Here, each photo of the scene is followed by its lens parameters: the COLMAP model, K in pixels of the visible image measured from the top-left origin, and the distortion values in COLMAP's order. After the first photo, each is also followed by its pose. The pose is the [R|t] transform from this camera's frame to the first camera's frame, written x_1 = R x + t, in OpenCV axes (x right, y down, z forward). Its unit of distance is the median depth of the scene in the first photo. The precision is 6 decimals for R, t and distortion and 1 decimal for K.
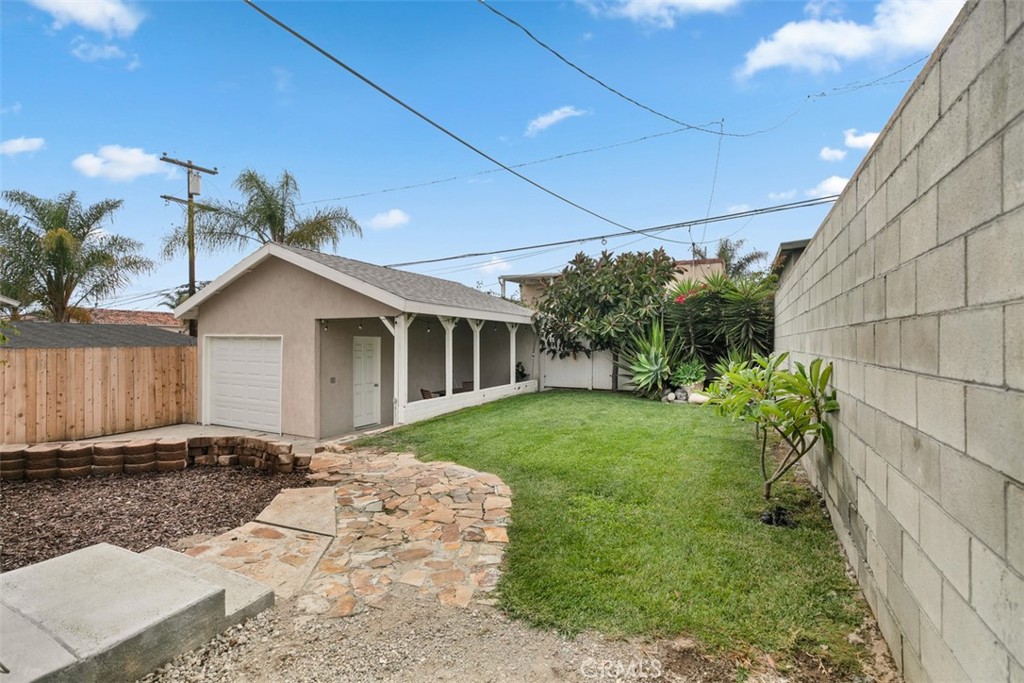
lens RADIAL K [[454.5, 0, 512.0], [0, 454.5, 341.5], [0, 0, 1]] dist [0.000446, 0.000063]
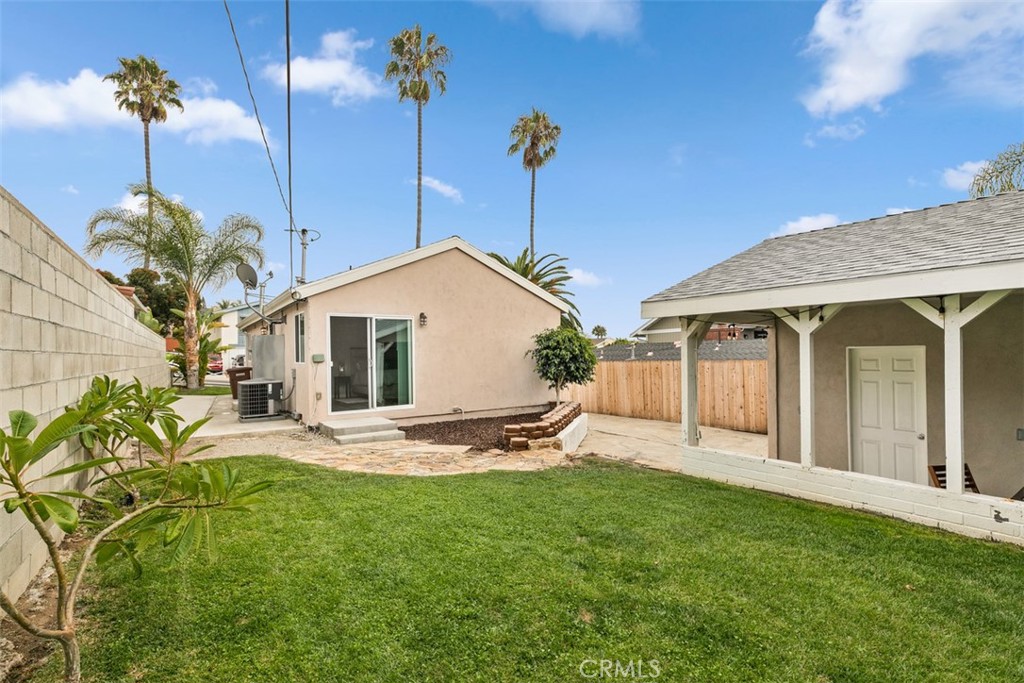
lens RADIAL K [[454.5, 0, 512.0], [0, 454.5, 341.5], [0, 0, 1]] dist [0.000446, 0.000063]
pose [[-0.465549, -0.023010, -0.884723, 0.419358], [0.007800, 0.999516, -0.030100, -0.004027], [0.884988, -0.020914, -0.465144, 0.867091]]
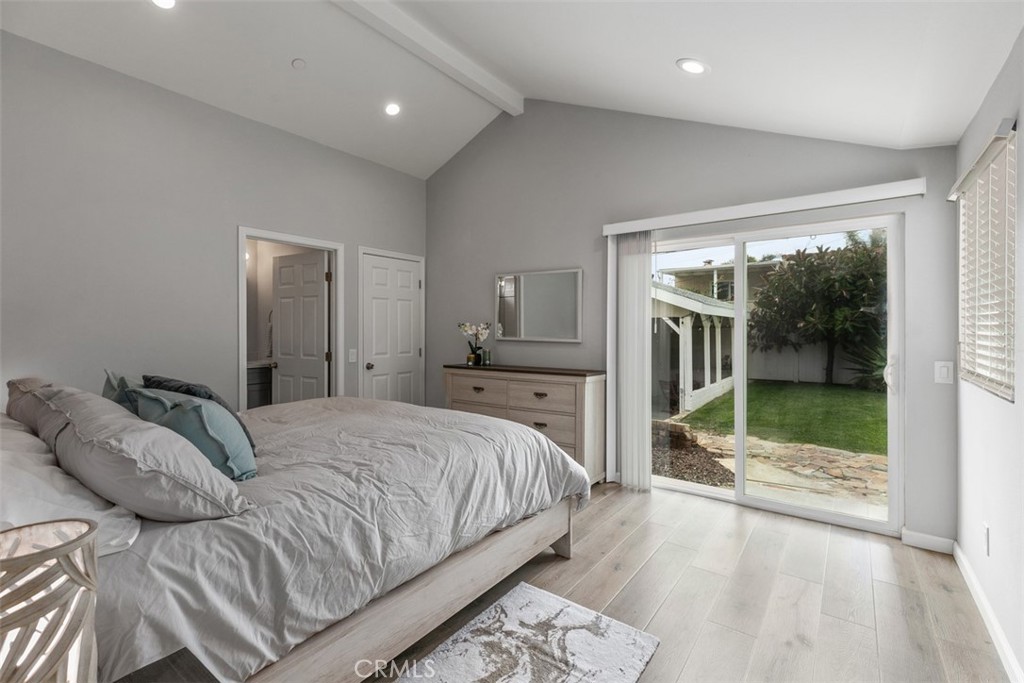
lens RADIAL K [[466.4, 0, 513.2], [0, 466.4, 328.6], [0, 0, 1]] dist [0.015009, 0.000147]
pose [[0.986937, -0.007393, -0.160937, -0.386692], [0.006978, 0.999971, -0.003148, -0.020936], [0.160956, 0.001984, 0.986960, -0.184367]]
